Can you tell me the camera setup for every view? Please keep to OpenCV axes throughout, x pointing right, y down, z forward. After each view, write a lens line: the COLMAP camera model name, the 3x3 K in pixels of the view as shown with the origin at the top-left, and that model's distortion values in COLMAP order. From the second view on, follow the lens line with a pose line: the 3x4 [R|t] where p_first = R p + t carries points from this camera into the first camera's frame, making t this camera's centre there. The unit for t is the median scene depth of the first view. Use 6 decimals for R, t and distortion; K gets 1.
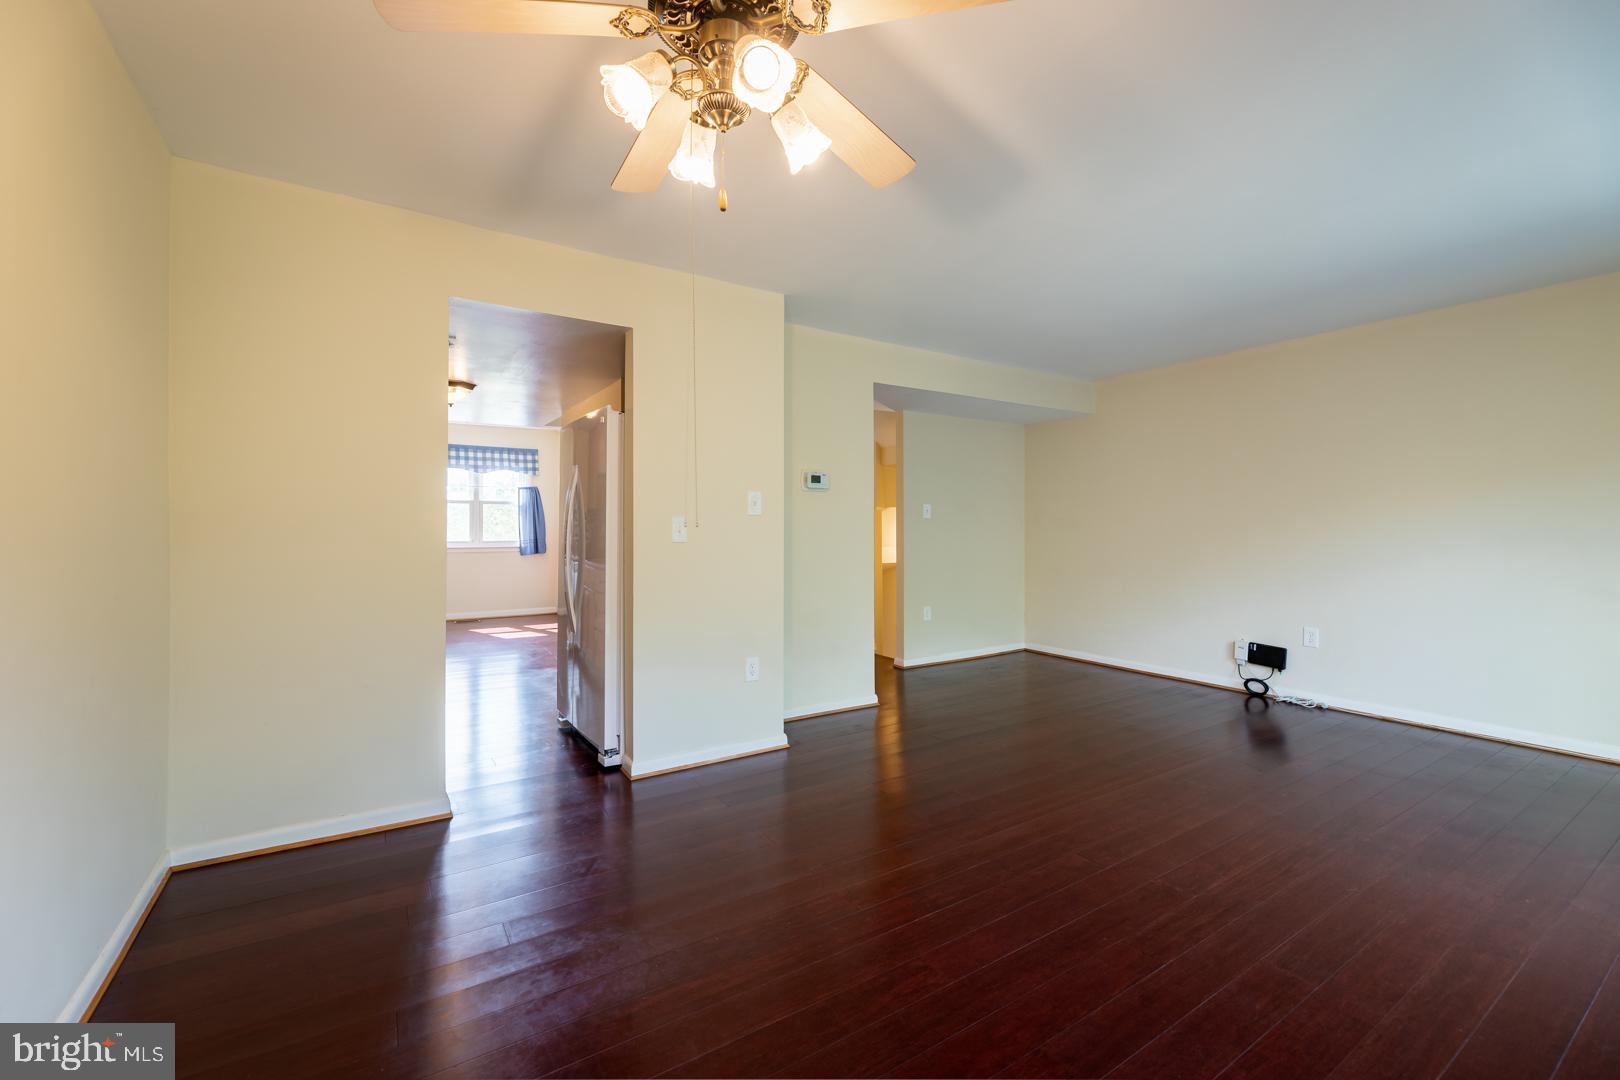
lens RADIAL K [[668.3, 0, 800.8], [0, 668.3, 525.4], [0, 0, 1]] dist [0.002420, -0.000842]
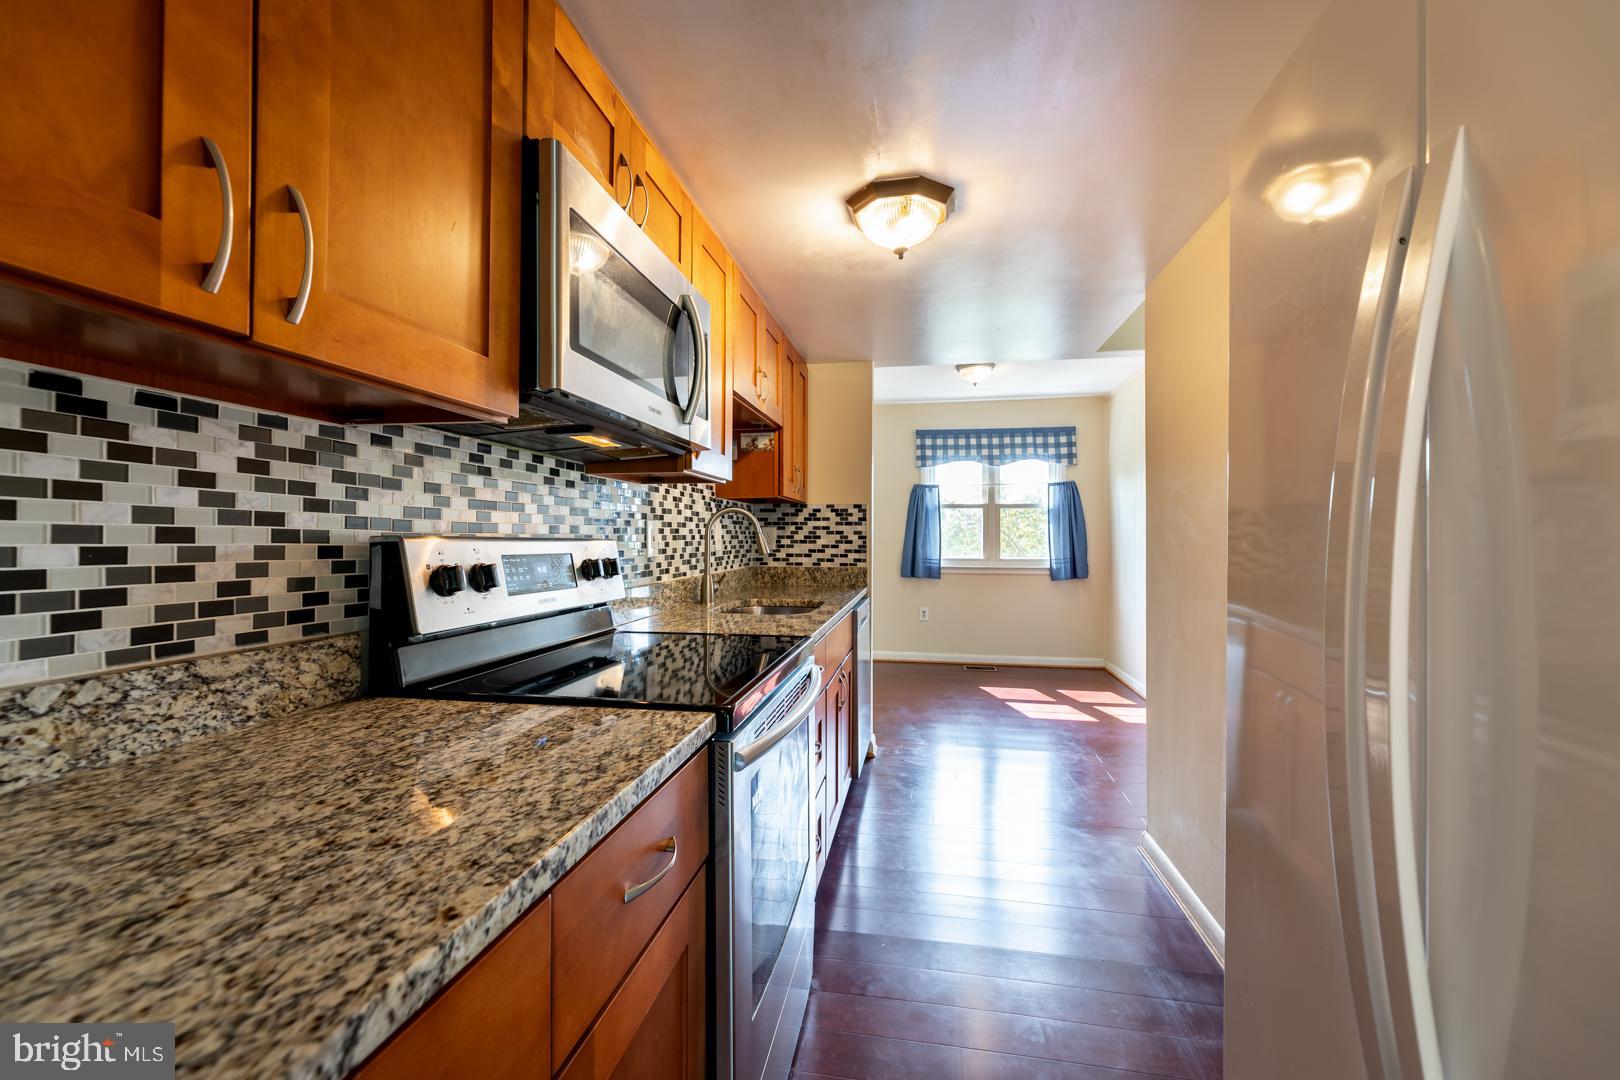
lens RADIAL K [[668.3, 0, 810.6], [0, 668.3, 536.6], [0, 0, 1]] dist [0.002420, -0.000842]
pose [[0.740580, -0.008798, -0.671911, -0.139413], [0.004909, 0.999958, -0.007683, 0.003041], [0.671950, 0.002391, 0.740592, 0.321418]]
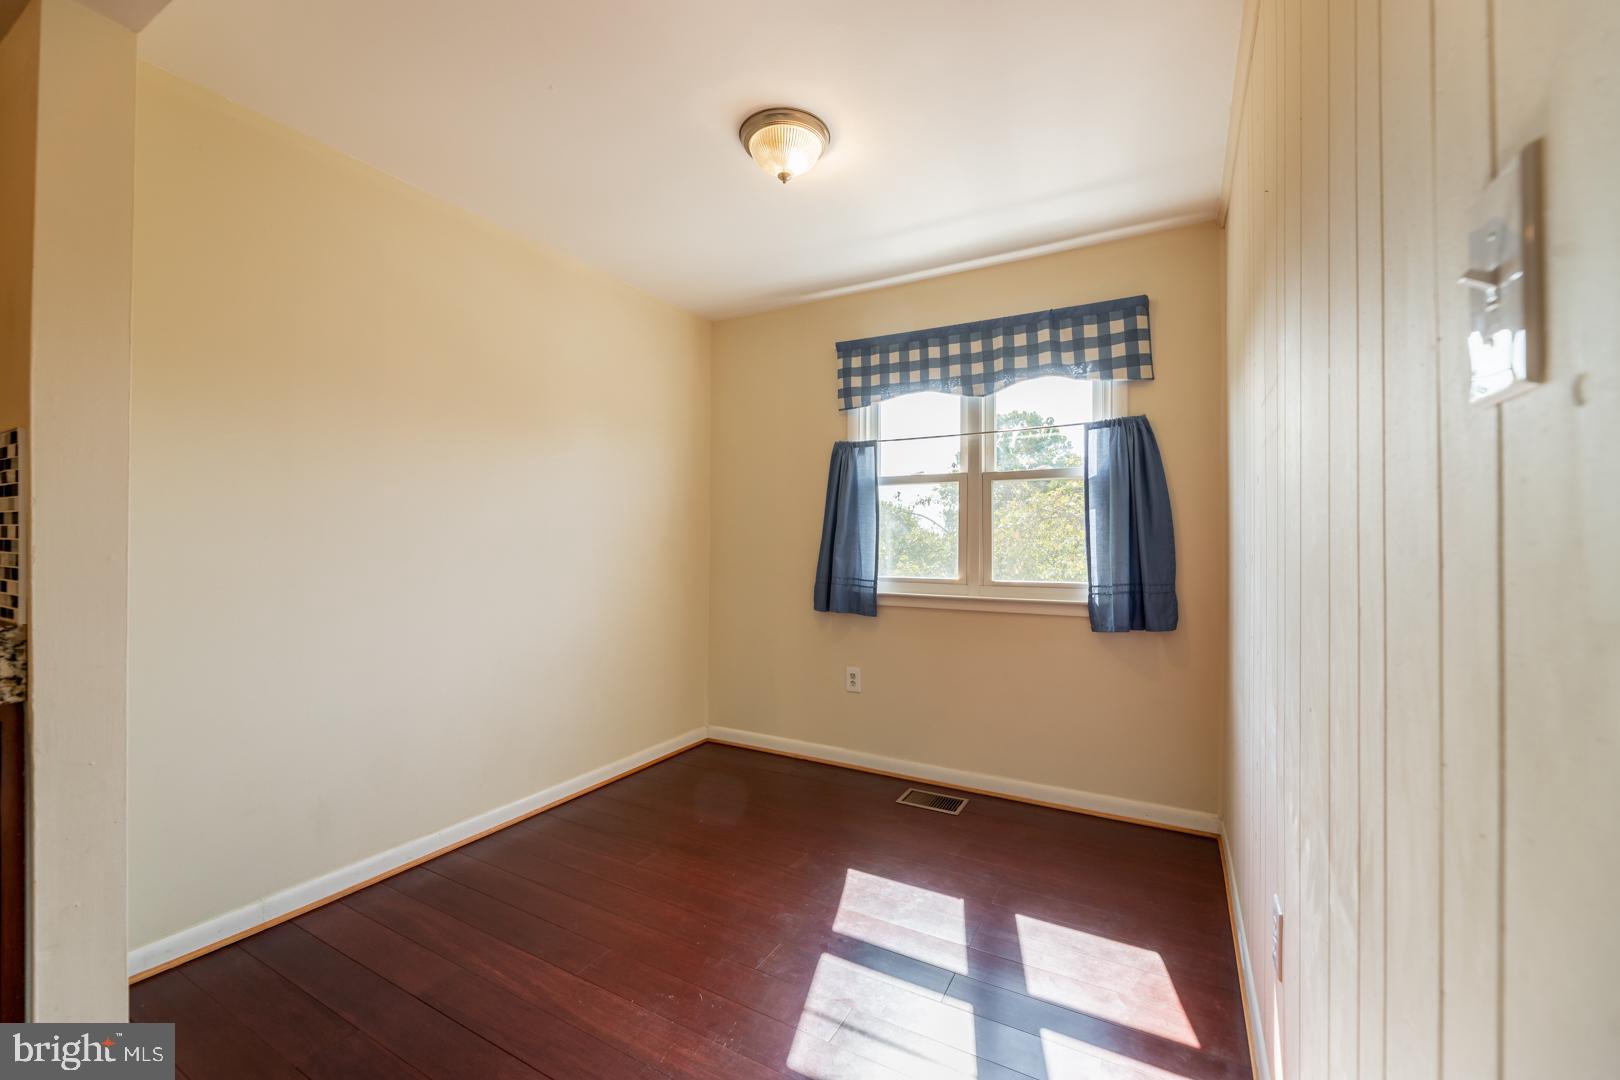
lens RADIAL K [[668.3, 0, 812.5], [0, 668.3, 534.0], [0, 0, 1]] dist [0.002420, -0.000842]
pose [[0.467591, -0.030303, -0.883425, -0.198342], [-0.011028, 0.999134, -0.040109, 0.012600], [0.883876, 0.028497, 0.466852, 0.738852]]
